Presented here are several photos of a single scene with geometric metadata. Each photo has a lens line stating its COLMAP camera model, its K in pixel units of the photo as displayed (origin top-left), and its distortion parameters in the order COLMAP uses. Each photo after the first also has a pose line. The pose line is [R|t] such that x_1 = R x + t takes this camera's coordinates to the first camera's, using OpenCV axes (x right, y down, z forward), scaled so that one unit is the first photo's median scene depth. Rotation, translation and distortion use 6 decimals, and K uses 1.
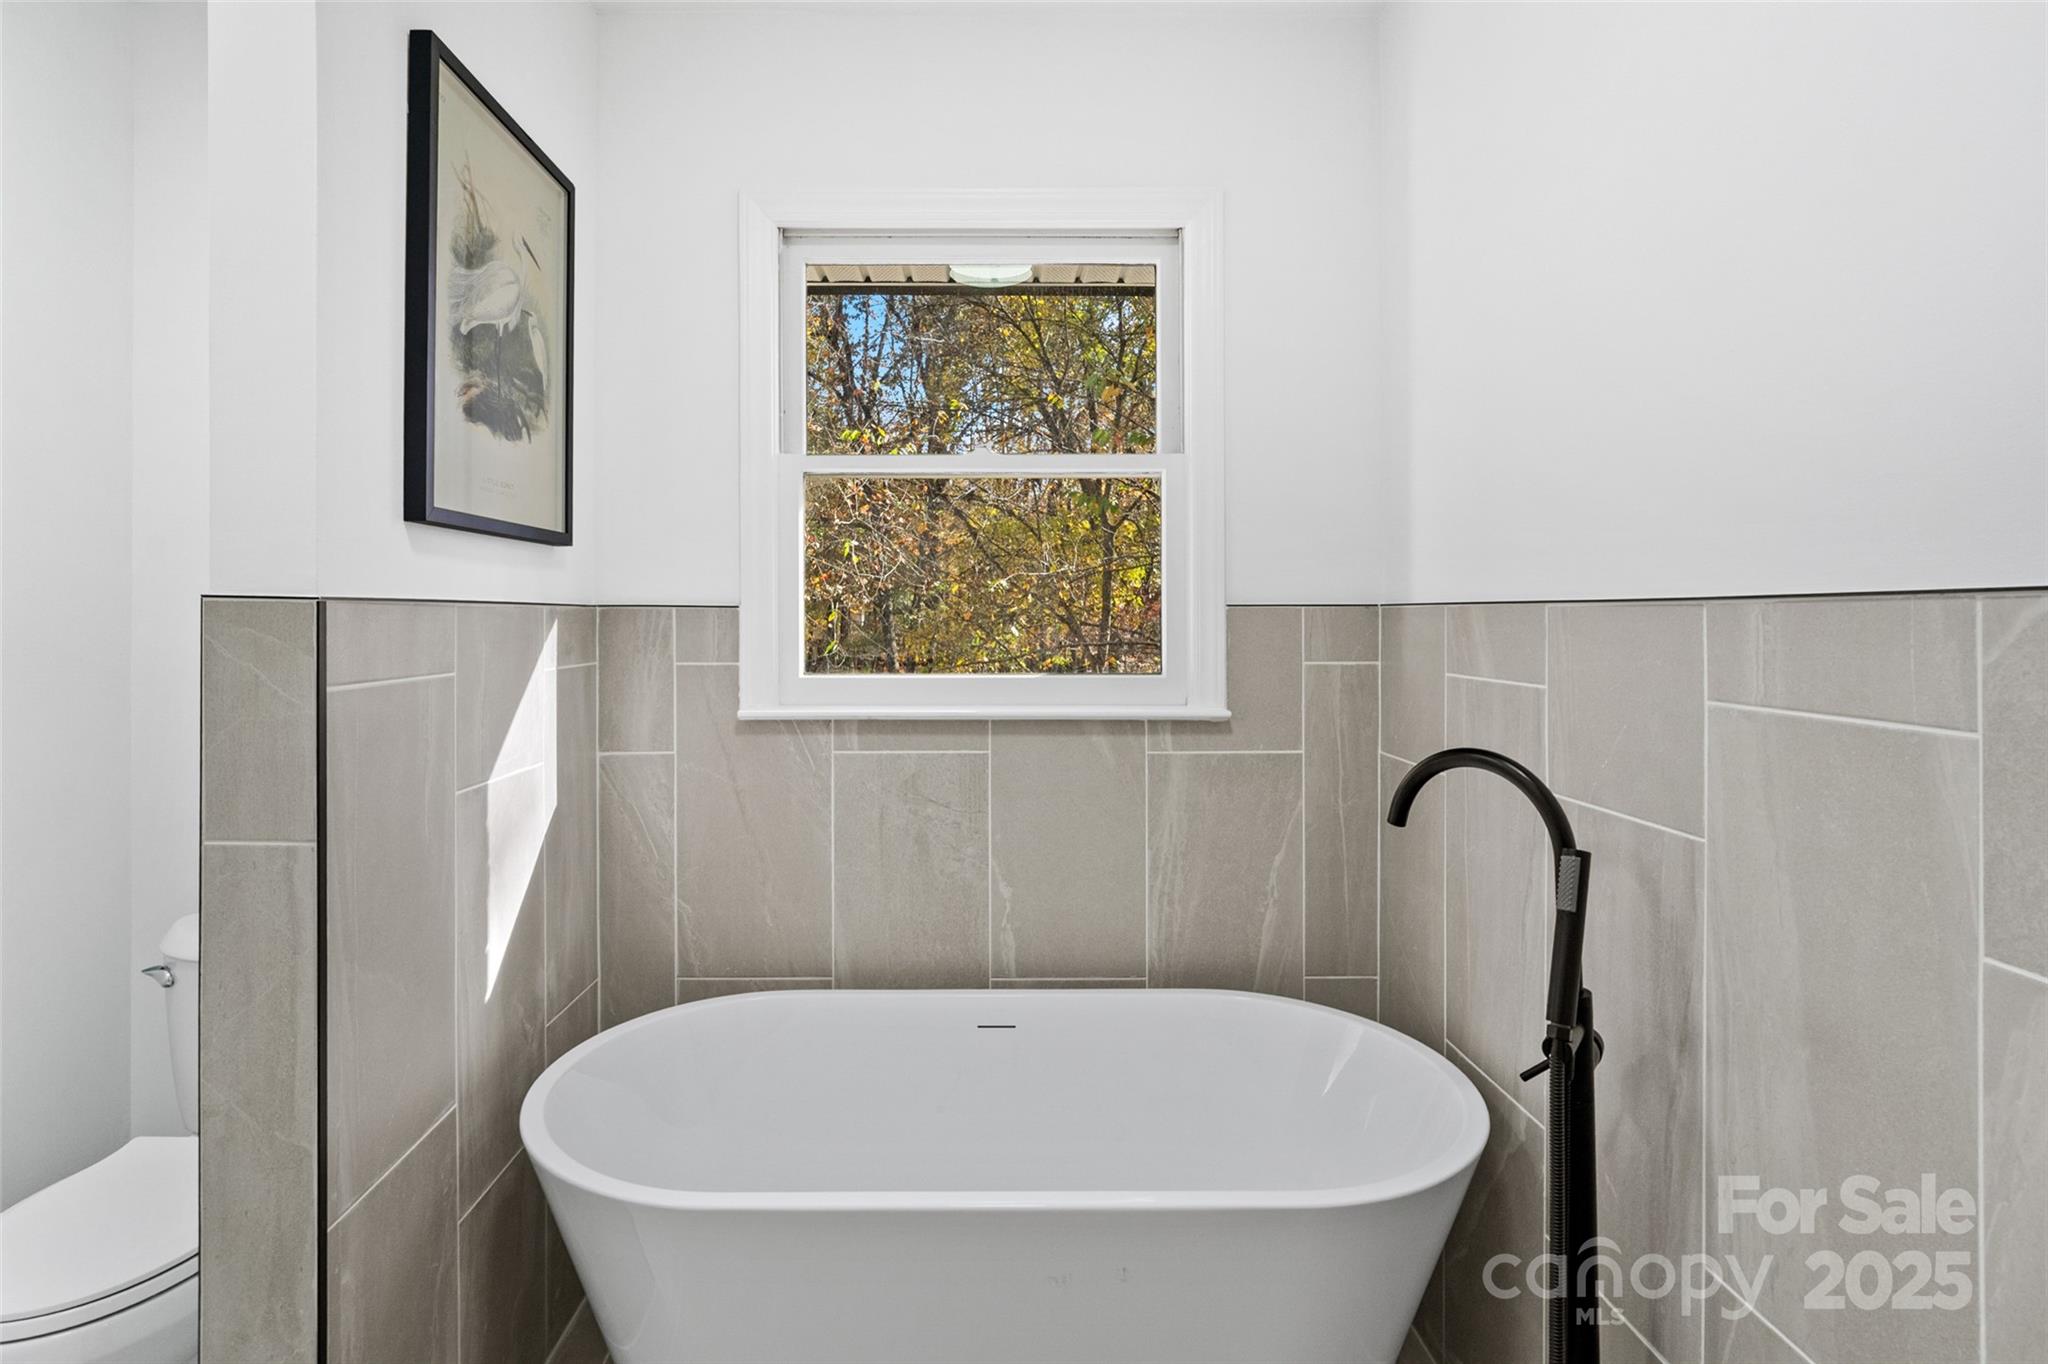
lens RADIAL K [[1047.5, 0, 1011.4], [0, 1047.5, 610.6], [0, 0, 1]] dist [-0.003619, 0.001926]
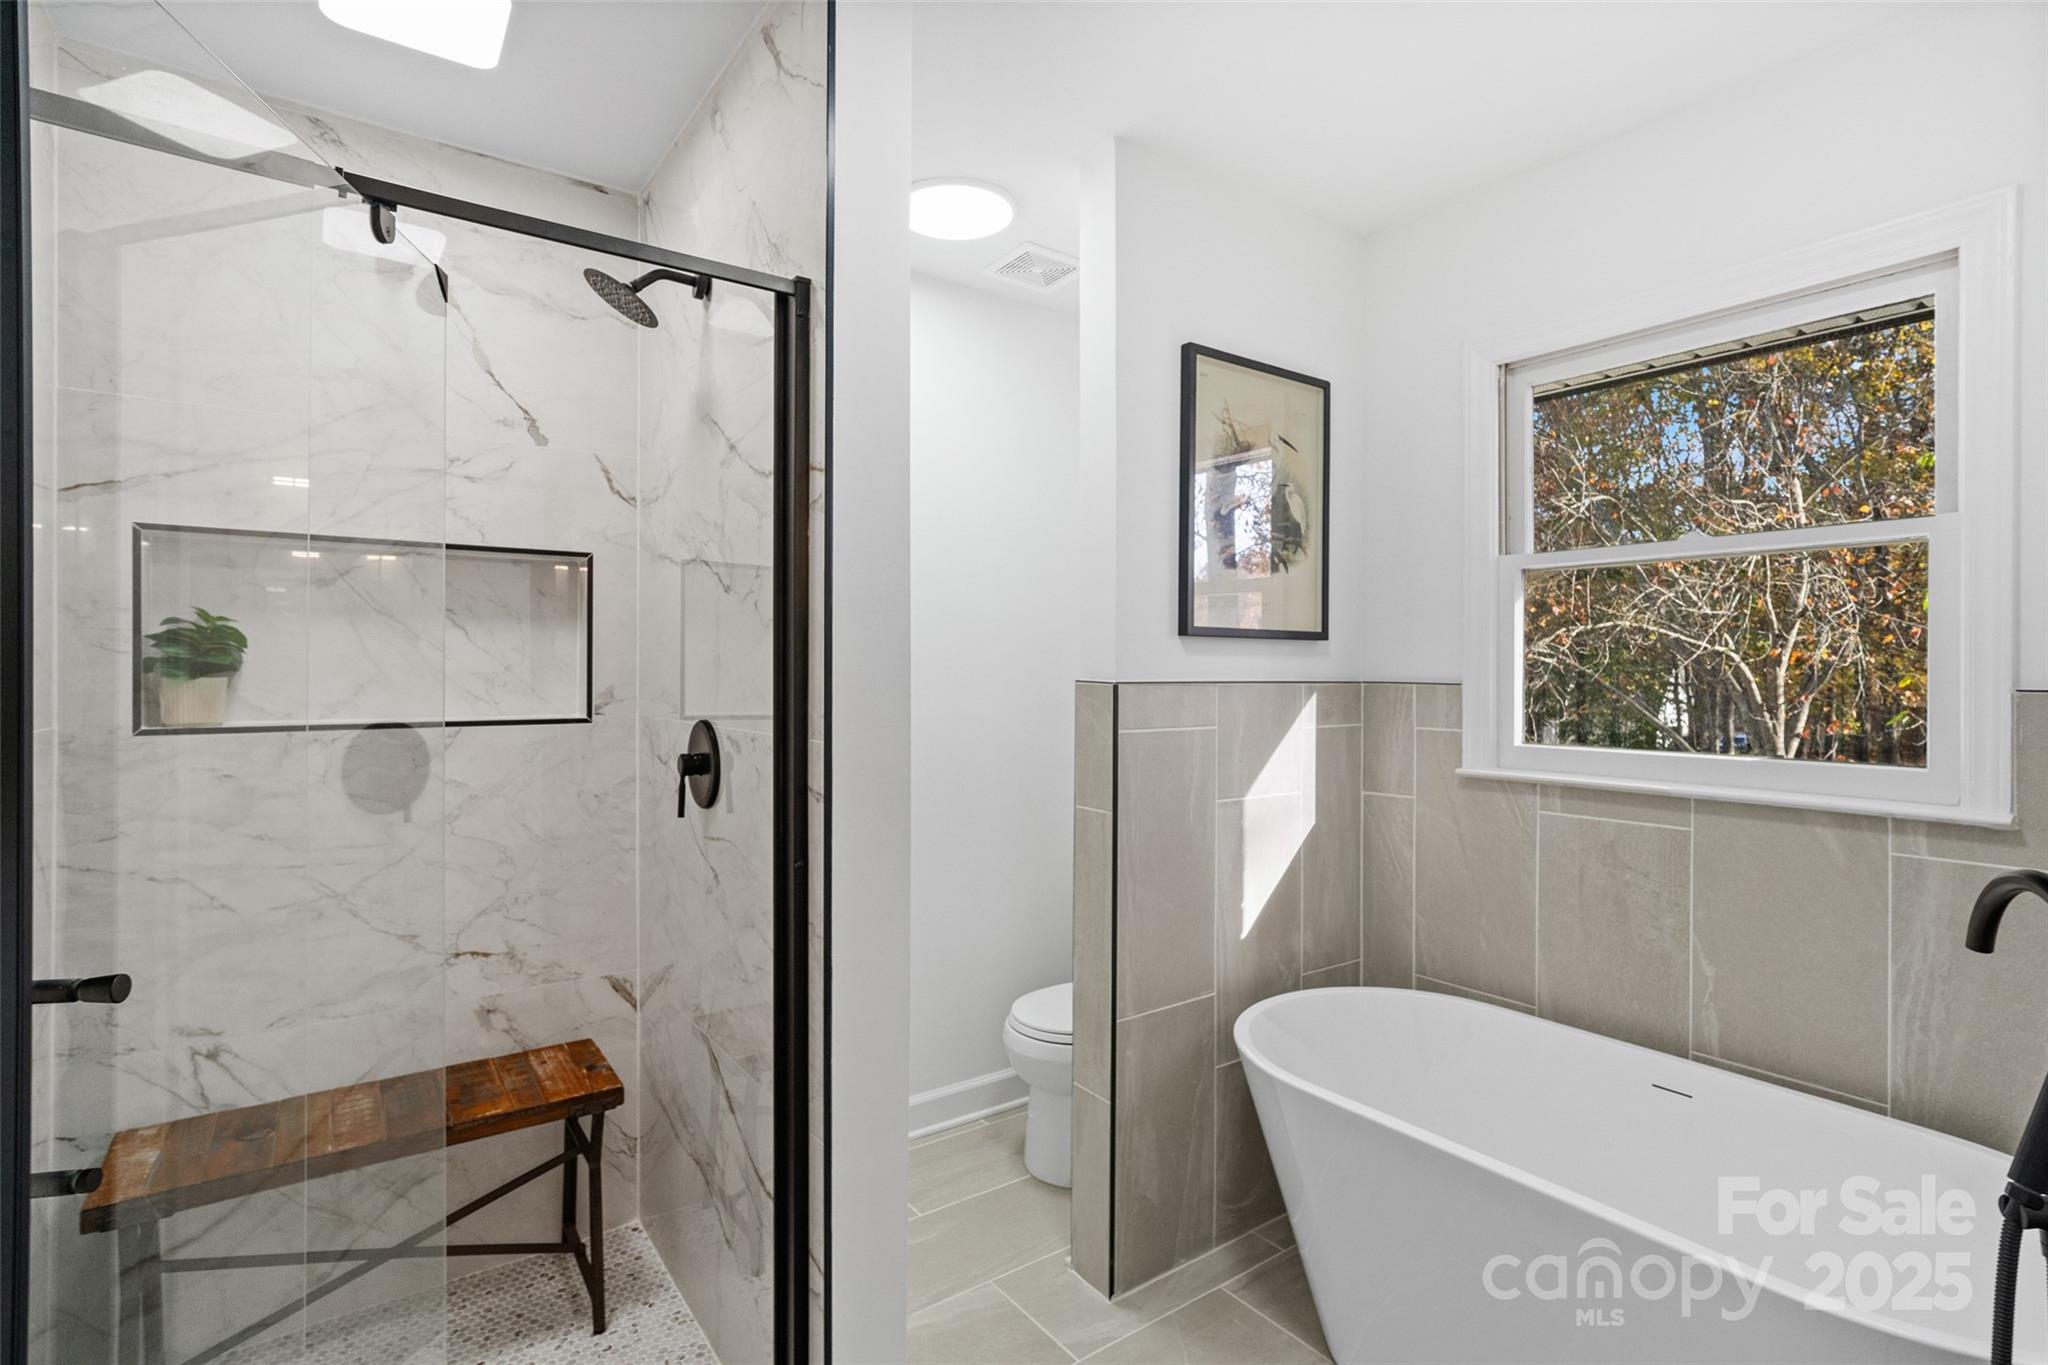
lens RADIAL K [[990.1, 0, 1026.5], [0, 990.1, 676.8], [0, 0, 1]] dist [-0.014296, 0.004442]
pose [[0.575623, 0.006703, -0.817688, 0.391385], [-0.002339, 0.999976, 0.006551, -0.018858], [0.817712, -0.001858, 0.575624, -0.083468]]
